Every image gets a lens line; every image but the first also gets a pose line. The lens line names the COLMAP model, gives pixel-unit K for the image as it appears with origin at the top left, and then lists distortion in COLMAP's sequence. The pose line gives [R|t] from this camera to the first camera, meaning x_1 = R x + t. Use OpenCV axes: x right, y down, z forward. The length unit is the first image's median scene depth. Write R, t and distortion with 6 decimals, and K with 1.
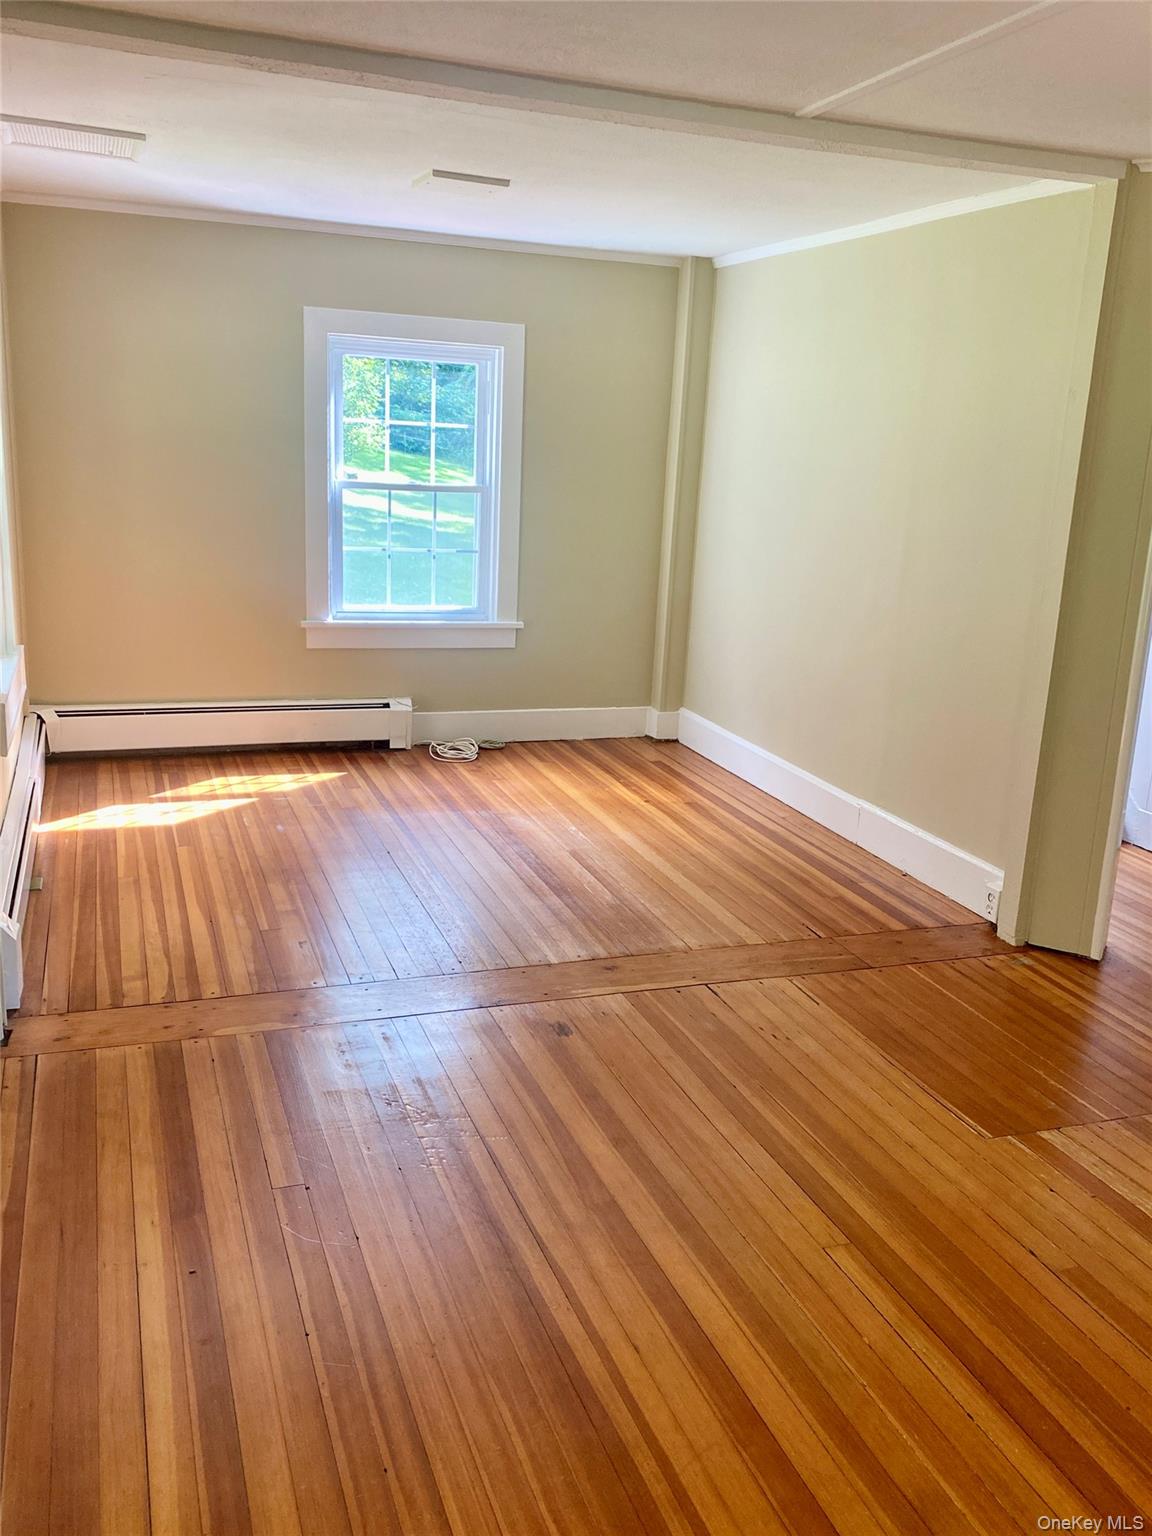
lens RADIAL K [[1270.7, 0, 603.2], [0, 1270.7, 775.7], [0, 0, 1]] dist [0.057482, -0.011791]
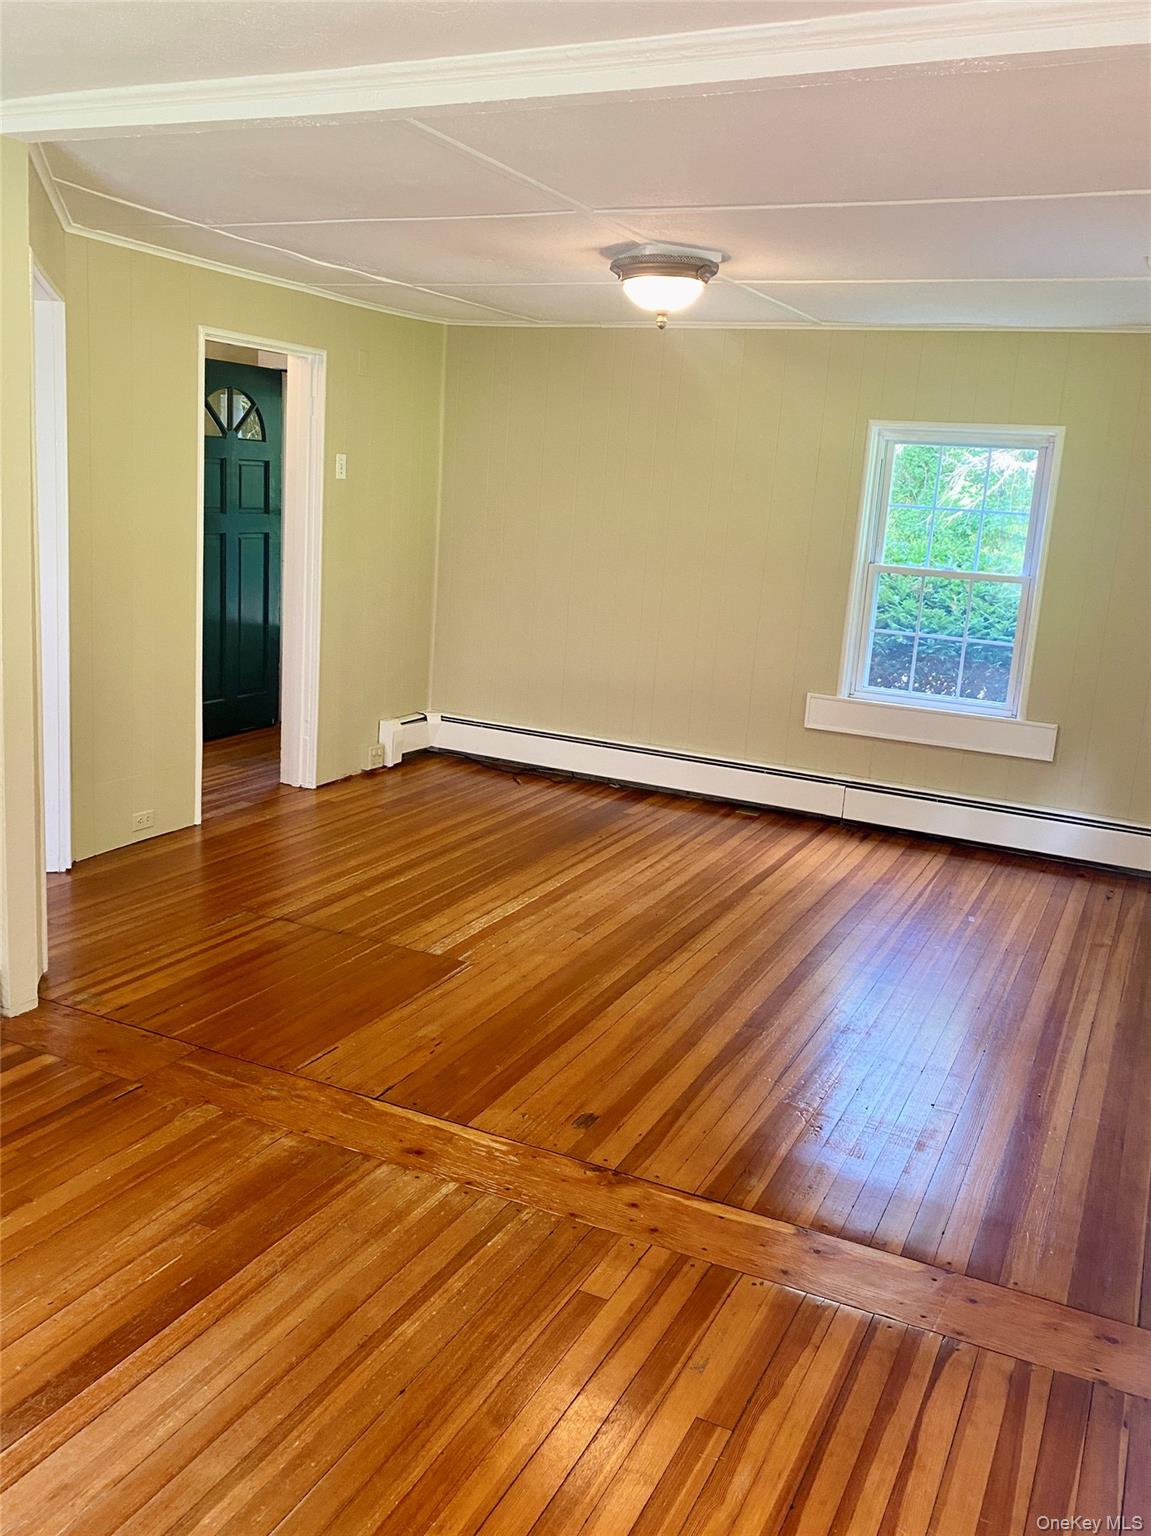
lens RADIAL K [[1315.2, 0, 575.5], [0, 1315.2, 768.0], [0, 0, 1]] dist [0.047337, -0.010353]
pose [[-0.680354, -0.244157, 0.691018, -0.405062], [0.095491, 0.905305, 0.413889, -0.279132], [-0.726636, 0.347577, -0.592613, 0.953772]]
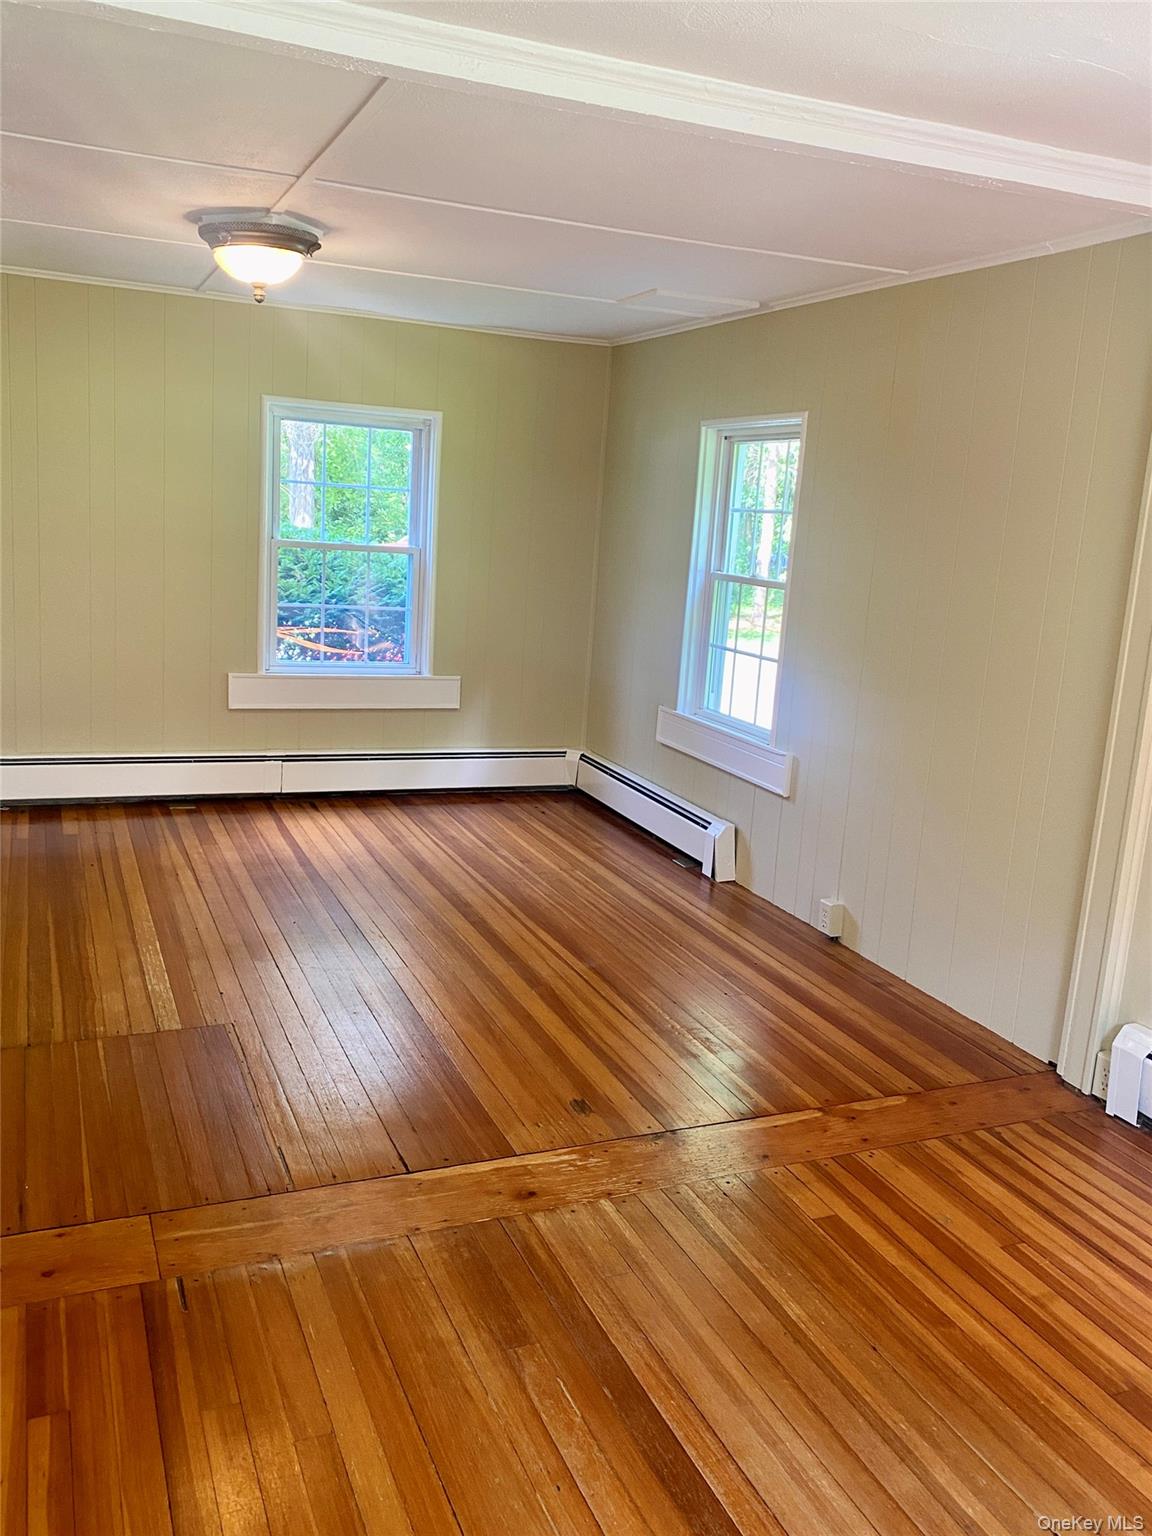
lens RADIAL K [[1270.7, 0, 603.2], [0, 1270.7, 775.7], [0, 0, 1]] dist [0.057482, -0.011791]
pose [[-0.992560, -0.097915, -0.072367, 0.029746], [-0.120172, 0.883390, 0.452968, -0.299508], [0.019576, 0.458295, -0.888585, 1.121230]]
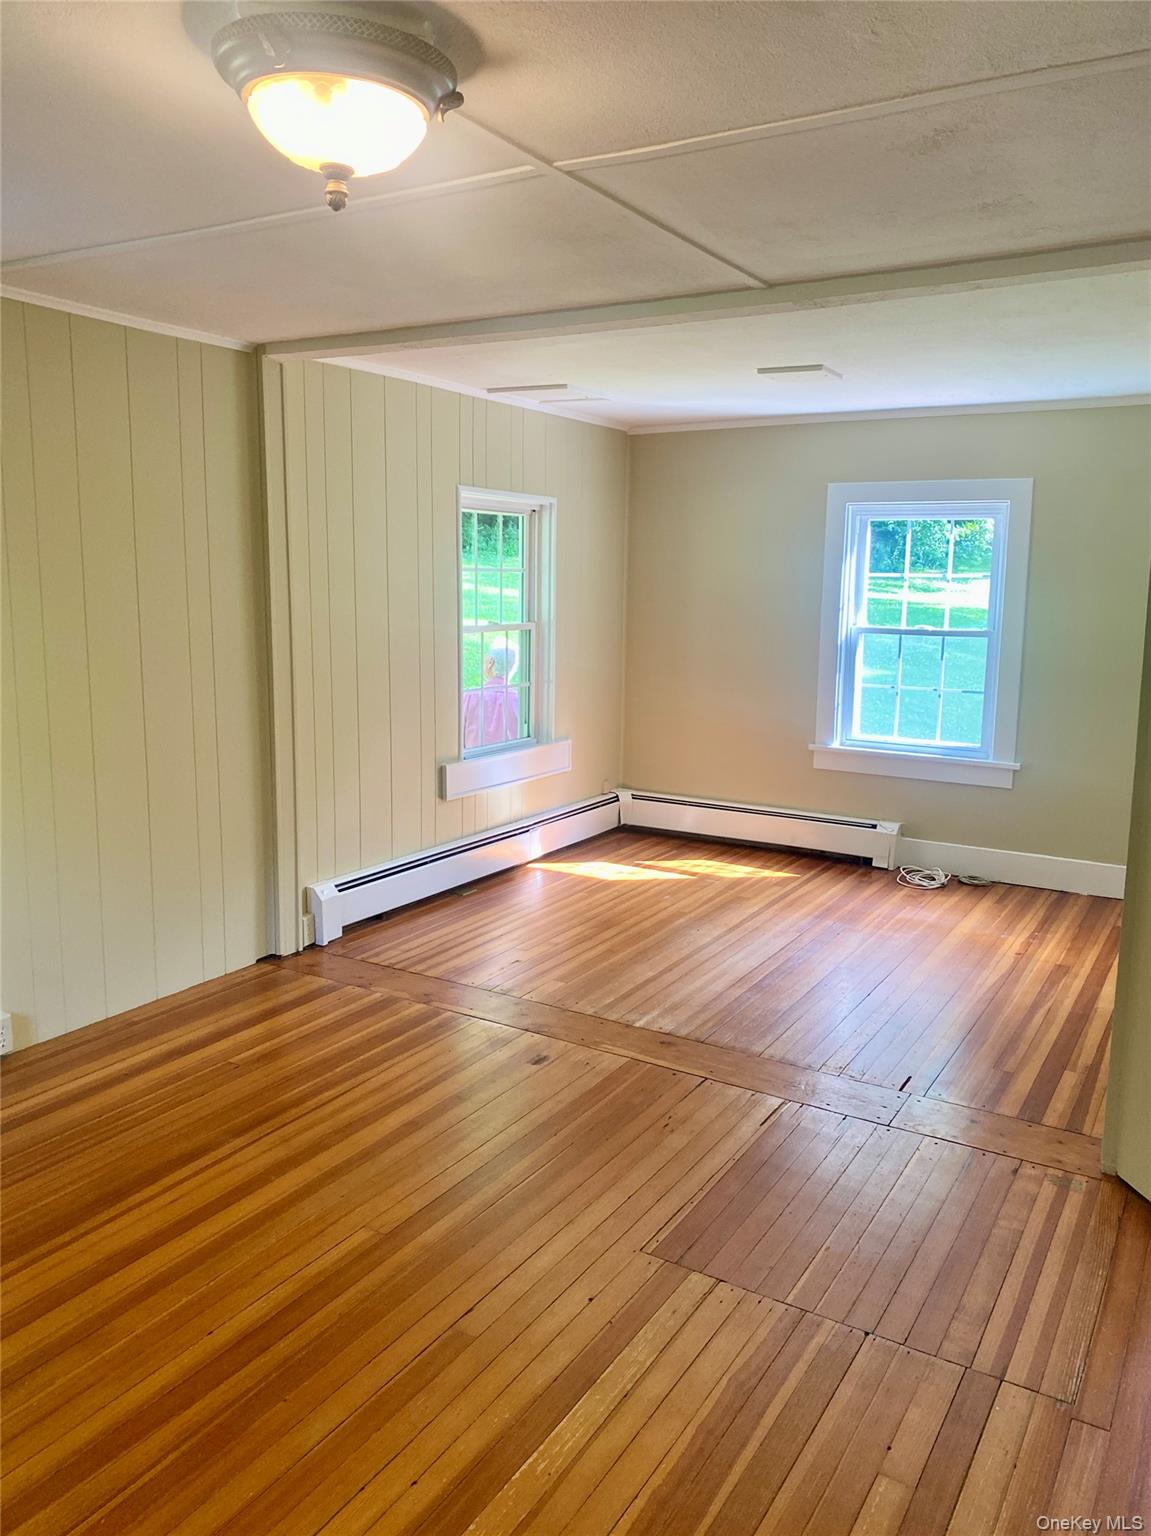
lens RADIAL K [[1176.5, 0, 575.5], [0, 1176.5, 768.0], [0, 0, 1]] dist [0.014018, -0.001192]
pose [[0.618897, 0.089990, -0.780300, 0.527547], [-0.187580, 0.981605, -0.035574, -0.023487], [0.762745, 0.168385, 0.624393, 0.187814]]
